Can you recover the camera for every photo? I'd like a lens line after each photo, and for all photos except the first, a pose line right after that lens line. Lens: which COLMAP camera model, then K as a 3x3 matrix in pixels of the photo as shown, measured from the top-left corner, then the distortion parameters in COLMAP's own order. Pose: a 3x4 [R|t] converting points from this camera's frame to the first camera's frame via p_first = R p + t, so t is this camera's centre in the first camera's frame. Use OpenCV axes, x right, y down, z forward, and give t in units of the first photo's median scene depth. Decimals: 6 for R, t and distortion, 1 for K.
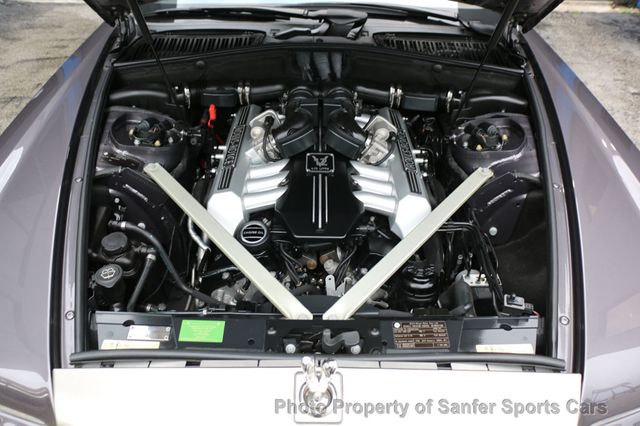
lens RADIAL K [[511.2, 0, 320.0], [0, 511.2, 213.0], [0, 0, 1]] dist [-0.172387, 0.121349]
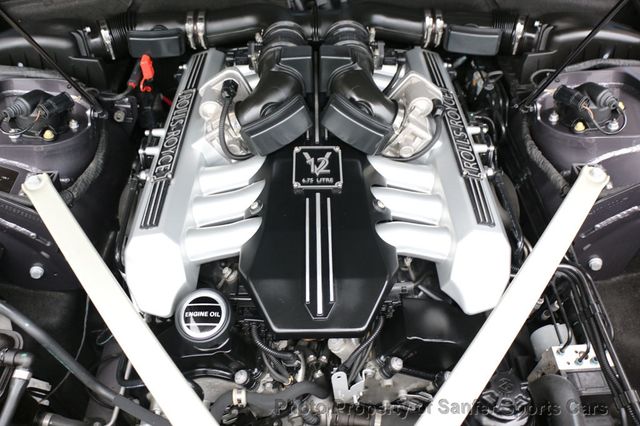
lens RADIAL K [[511.2, 0, 320.0], [0, 511.2, 213.0], [0, 0, 1]] dist [-0.172387, 0.121349]
pose [[0.999654, -0.025500, -0.006484, 0.005192], [0.026251, 0.983247, 0.180376, -0.141870], [0.001776, -0.180483, 0.983576, 0.397346]]
